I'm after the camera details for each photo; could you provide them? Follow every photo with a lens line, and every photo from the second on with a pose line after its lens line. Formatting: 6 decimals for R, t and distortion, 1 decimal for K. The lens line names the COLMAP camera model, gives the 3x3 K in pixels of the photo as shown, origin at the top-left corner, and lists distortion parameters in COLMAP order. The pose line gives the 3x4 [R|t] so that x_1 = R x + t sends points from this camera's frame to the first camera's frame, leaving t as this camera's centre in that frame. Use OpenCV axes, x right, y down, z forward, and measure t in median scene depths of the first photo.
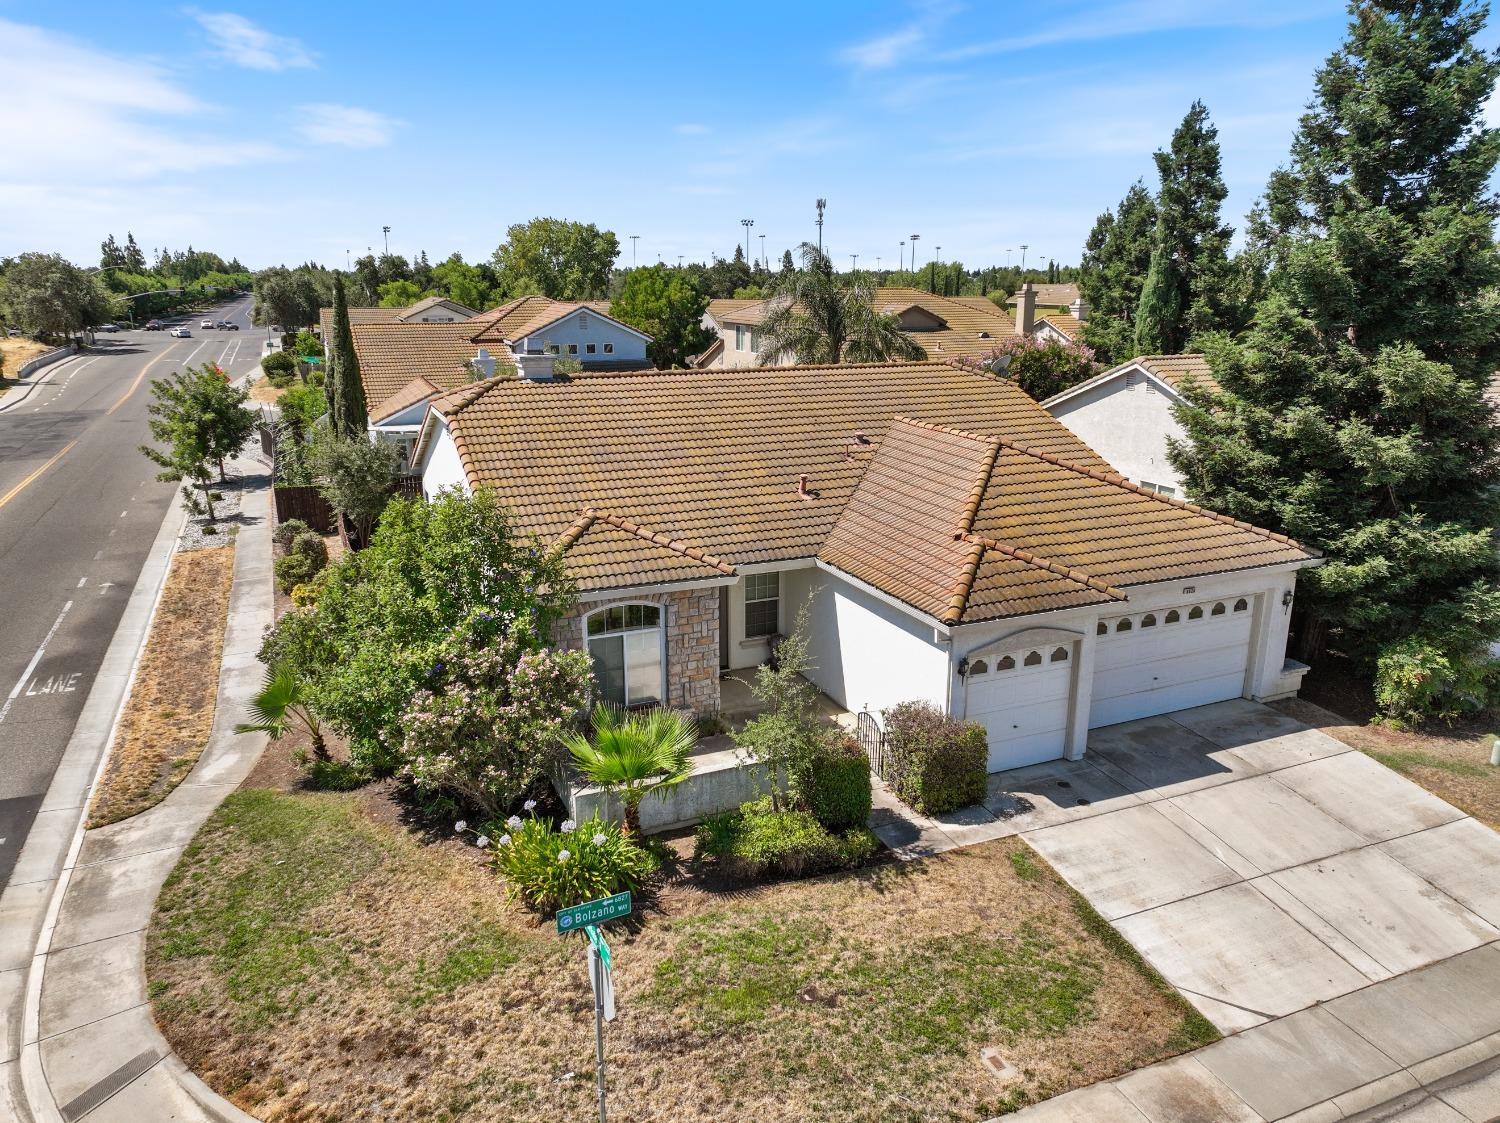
lens RADIAL K [[1053.0, 0, 752.3], [0, 1053.0, 563.9], [0, 0, 1]] dist [-0.005632, 0.022600]
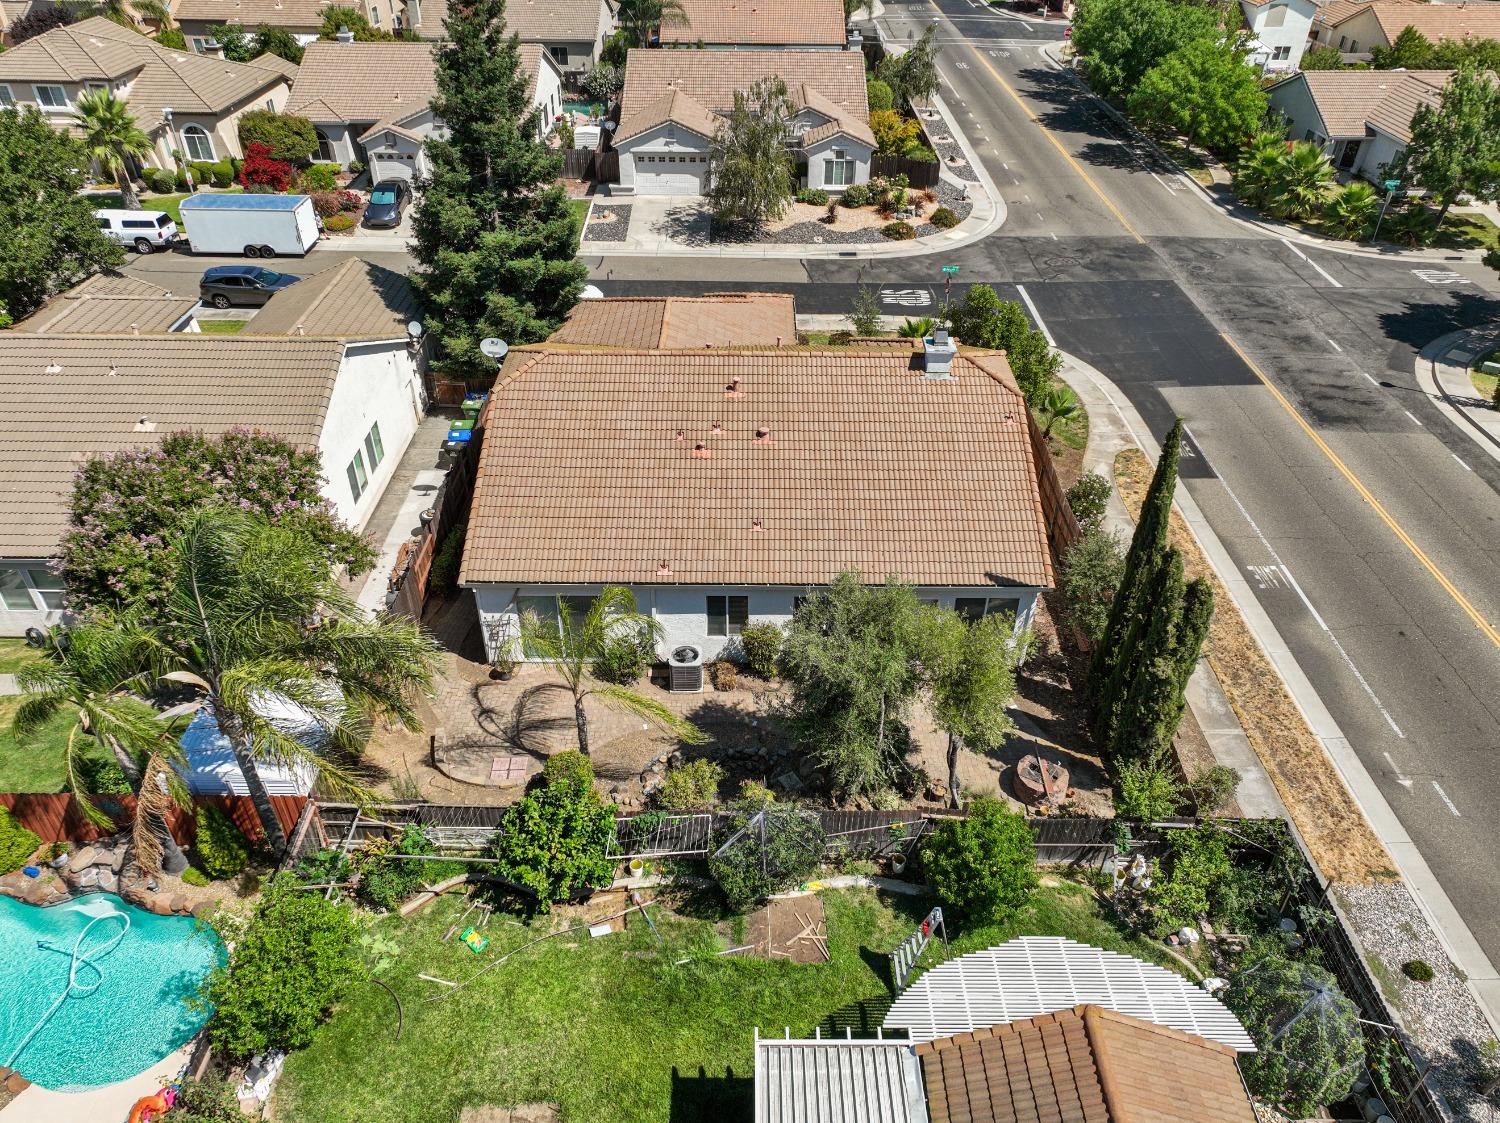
lens RADIAL K [[1053.0, 0, 752.3], [0, 1053.0, 563.9], [0, 0, 1]] dist [-0.005632, 0.022600]
pose [[-0.915666, -0.242670, 0.320417, -0.715939], [0.099414, 0.635674, 0.765530, -1.544569], [-0.389452, 0.732823, -0.557940, 3.039133]]
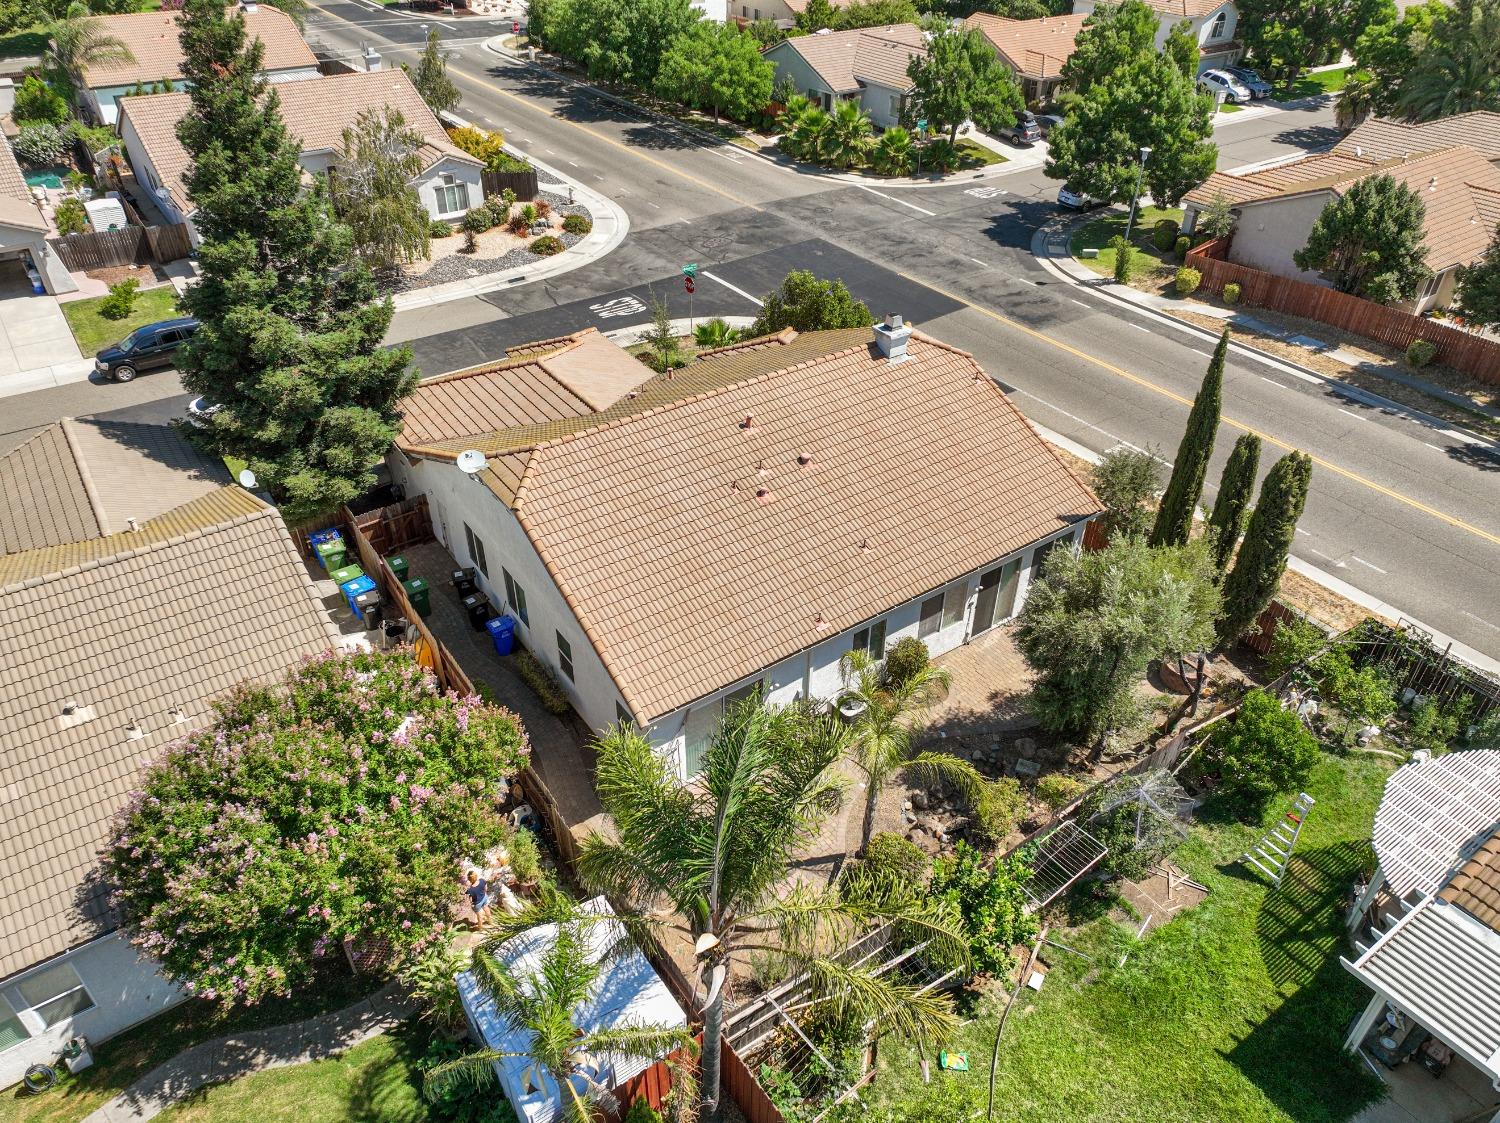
lens RADIAL K [[1053.0, 0, 752.3], [0, 1053.0, 563.9], [0, 0, 1]] dist [-0.005632, 0.022600]
pose [[-0.979944, 0.111417, -0.165213, 0.305452], [-0.060284, 0.624484, 0.778708, -1.542267], [0.189934, 0.773050, -0.605243, 3.027861]]
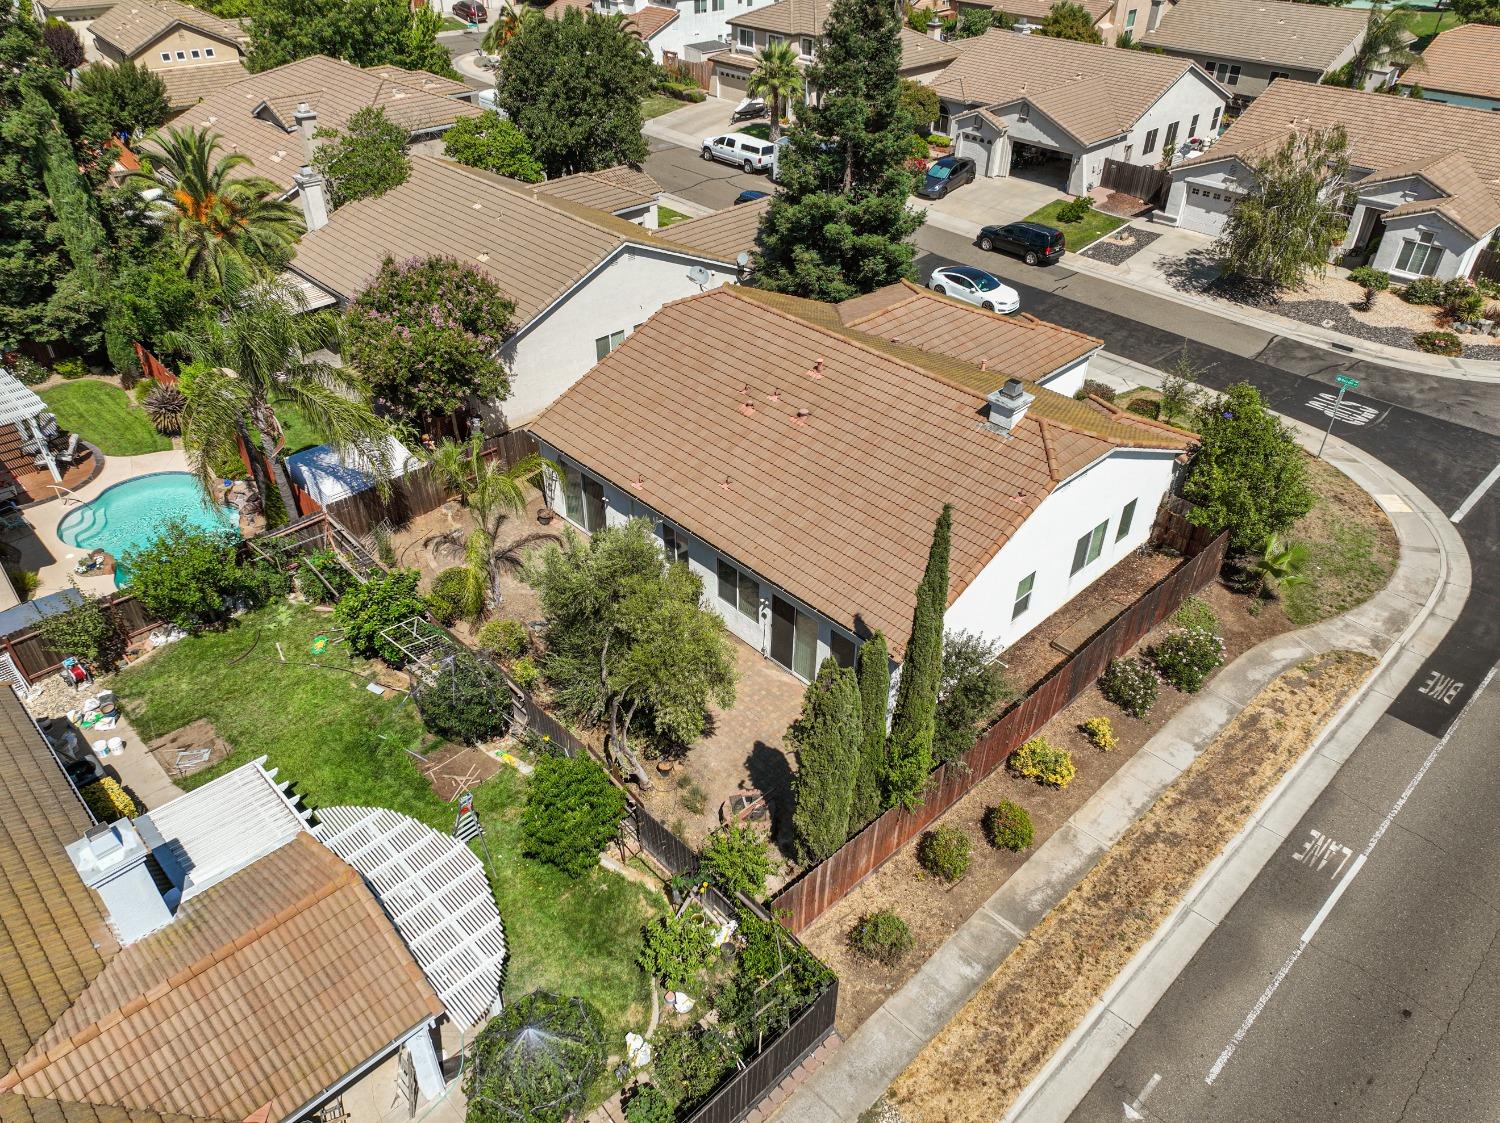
lens RADIAL K [[1059.9, 0, 754.8], [0, 1059.9, 558.6], [0, 0, 1]] dist [0.000675, 0.020457]
pose [[-0.347956, -0.549843, 0.759341, -1.638014], [0.241166, 0.730202, 0.639253, -1.326043], [-0.905961, 0.405559, -0.121475, 2.255627]]
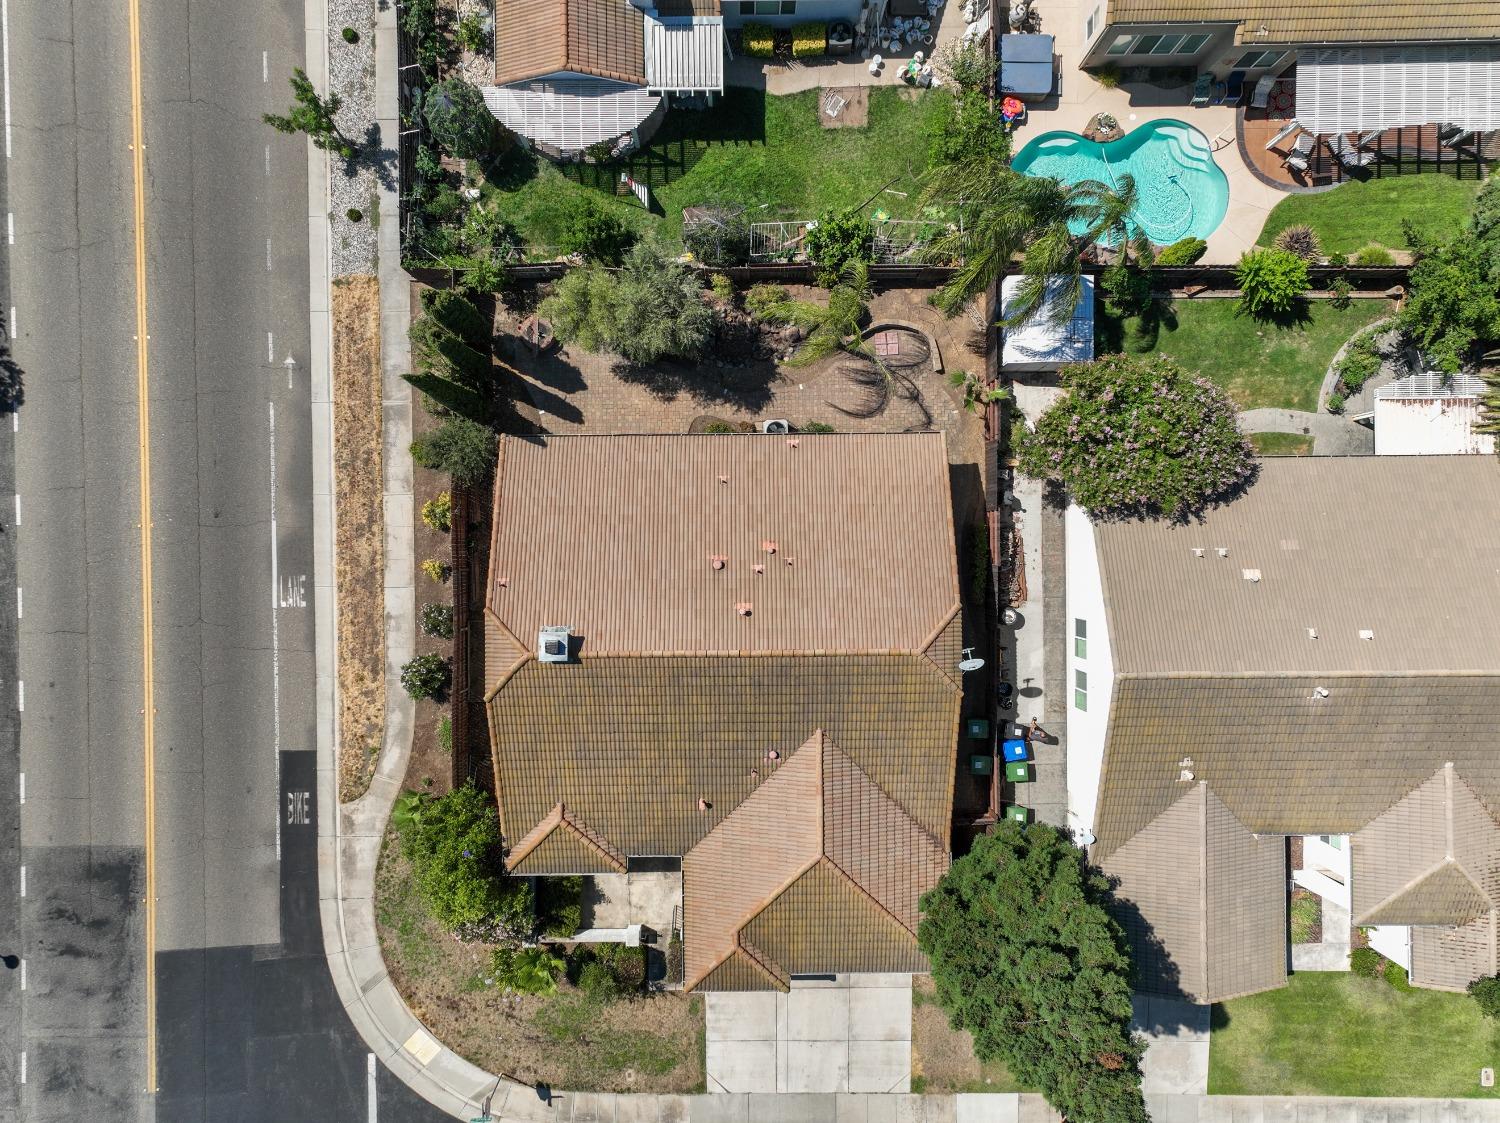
lens RADIAL K [[1059.9, 0, 754.8], [0, 1059.9, 558.6], [0, 0, 1]] dist [0.000675, 0.020457]
pose [[0.919298, 0.393485, 0.007844, -0.045102], [-0.111248, 0.240688, 0.964206, -2.363260], [0.377513, -0.887265, 0.265039, 1.313320]]
